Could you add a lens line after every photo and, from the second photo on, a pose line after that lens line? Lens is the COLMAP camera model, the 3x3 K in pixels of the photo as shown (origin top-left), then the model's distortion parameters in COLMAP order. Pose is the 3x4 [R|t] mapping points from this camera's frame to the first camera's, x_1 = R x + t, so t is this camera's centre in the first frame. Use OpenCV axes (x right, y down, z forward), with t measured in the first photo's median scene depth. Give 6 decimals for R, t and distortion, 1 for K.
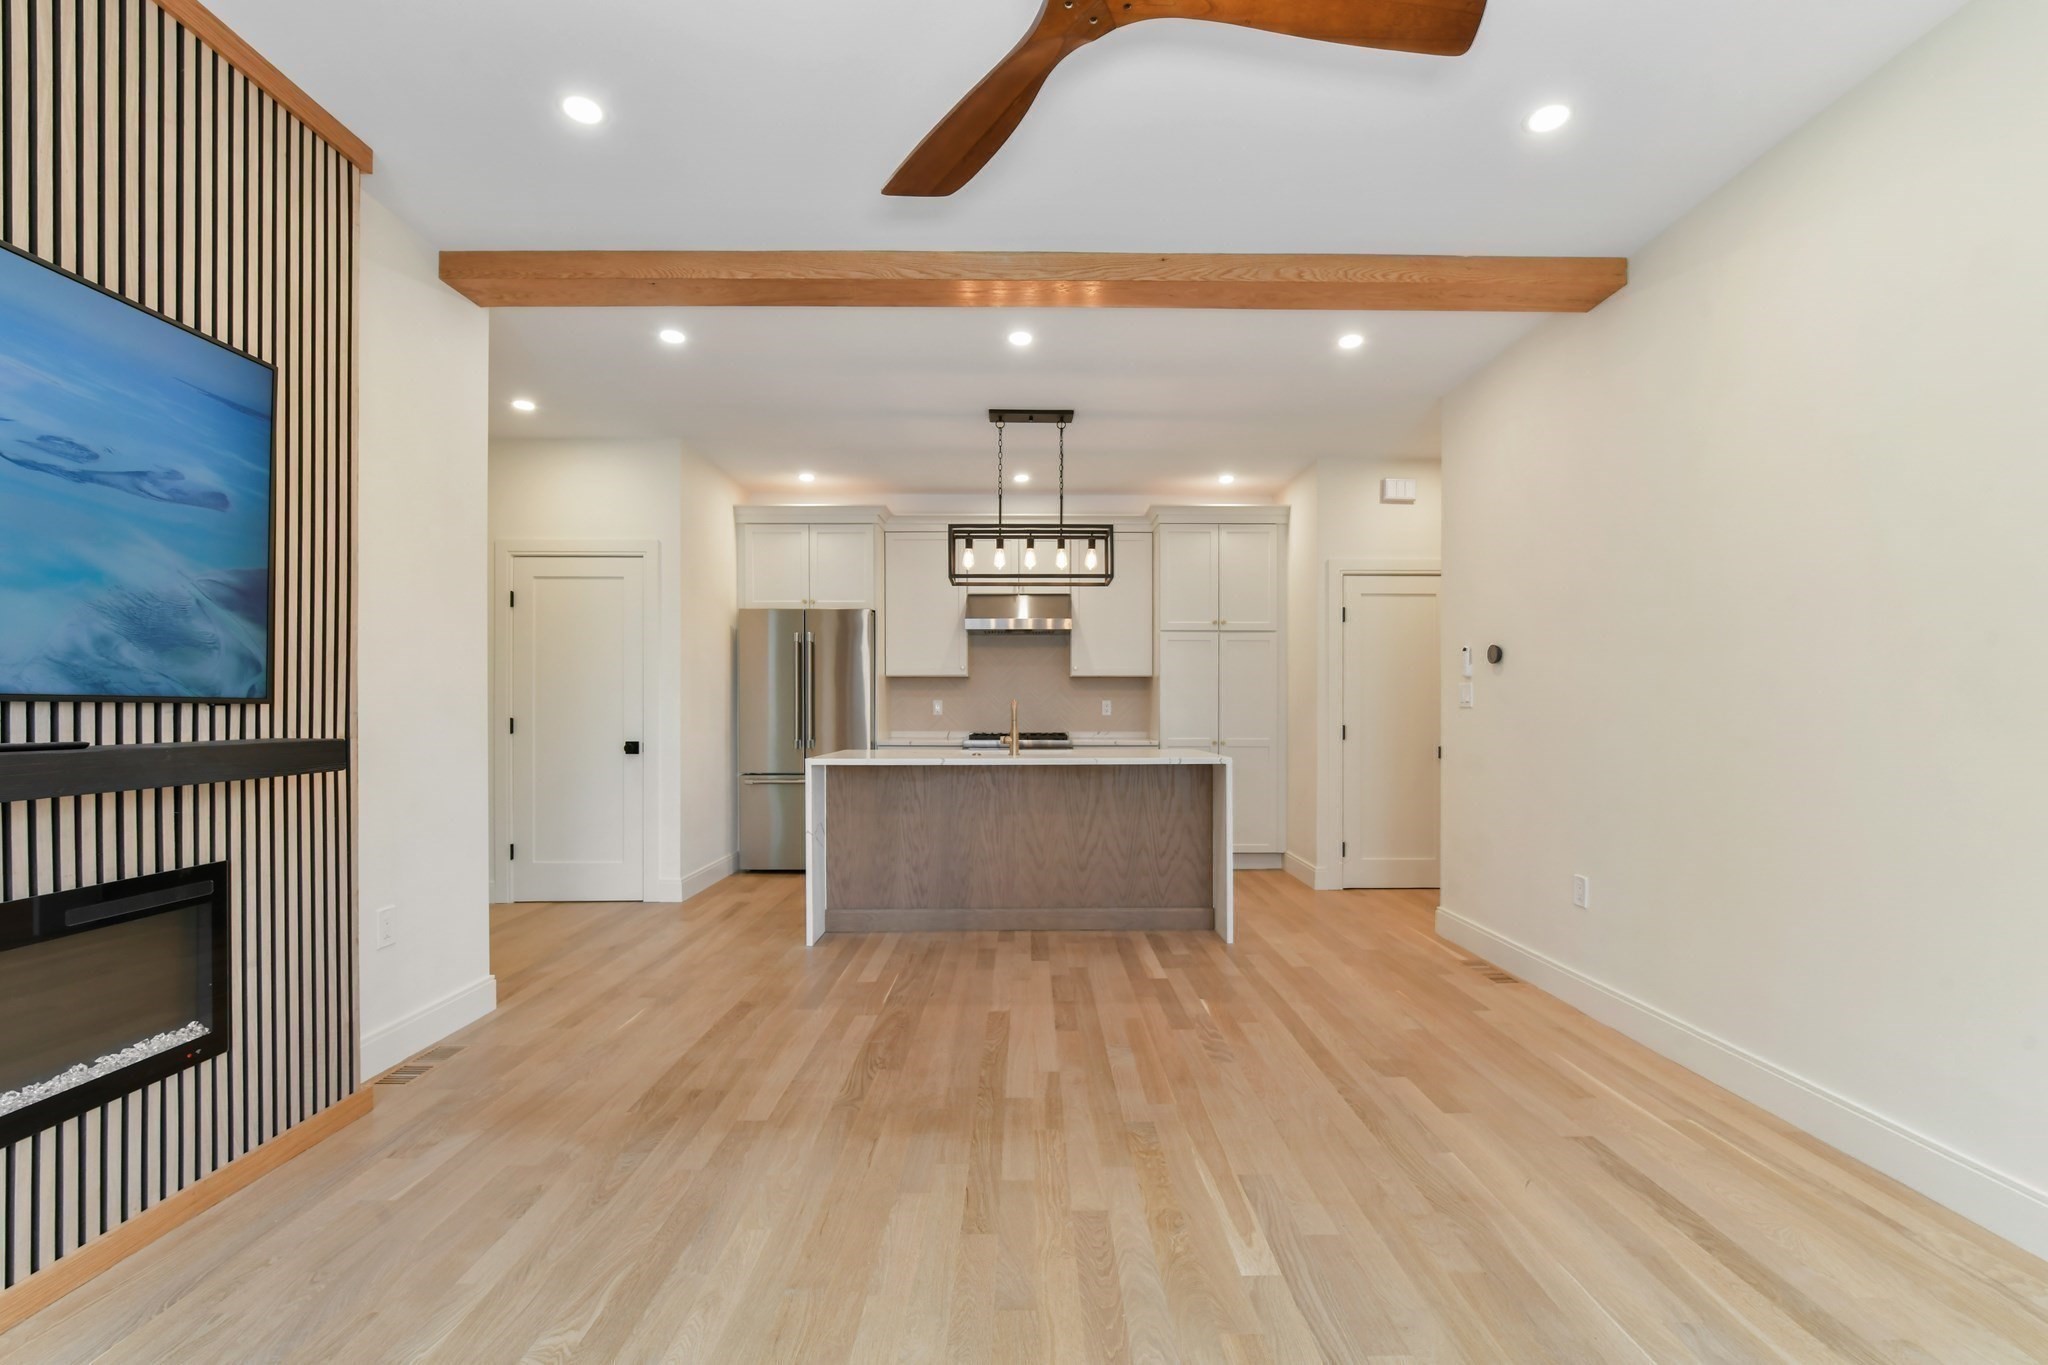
lens RADIAL K [[883.0, 0, 1042.0], [0, 883.0, 700.5], [0, 0, 1]] dist [0.001079, 0.000200]
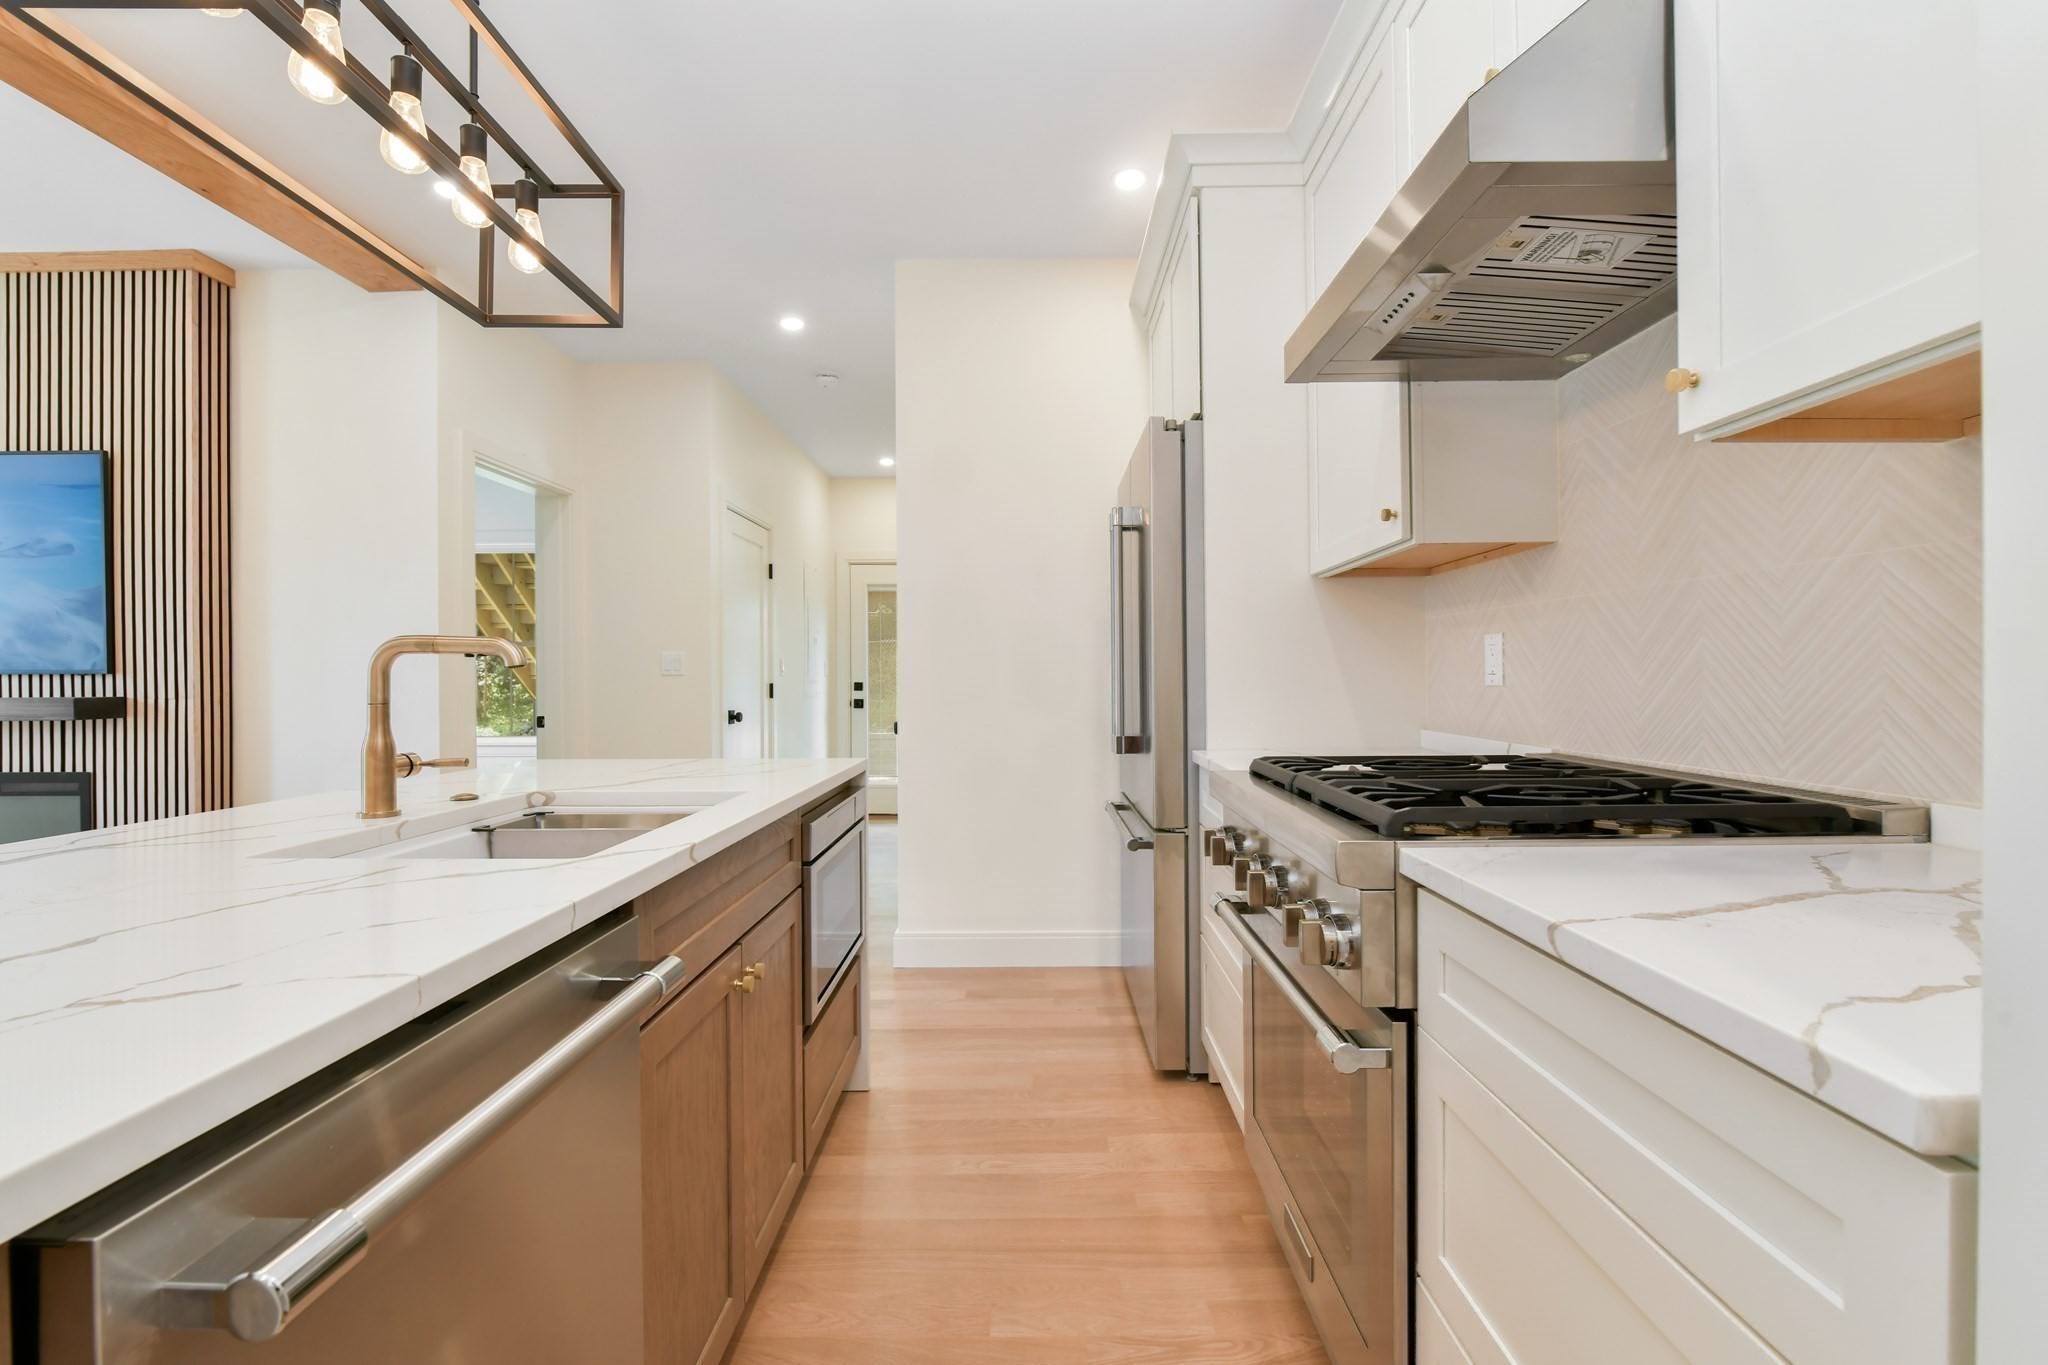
lens RADIAL K [[883.0, 0, 1025.9], [0, 883.0, 684.2], [0, 0, 1]] dist [0.001079, 0.000200]
pose [[-0.016438, 0.002281, -0.999862, 0.108258], [0.009413, 0.999953, 0.002127, 0.005715], [0.999821, -0.009377, -0.016459, 0.451276]]
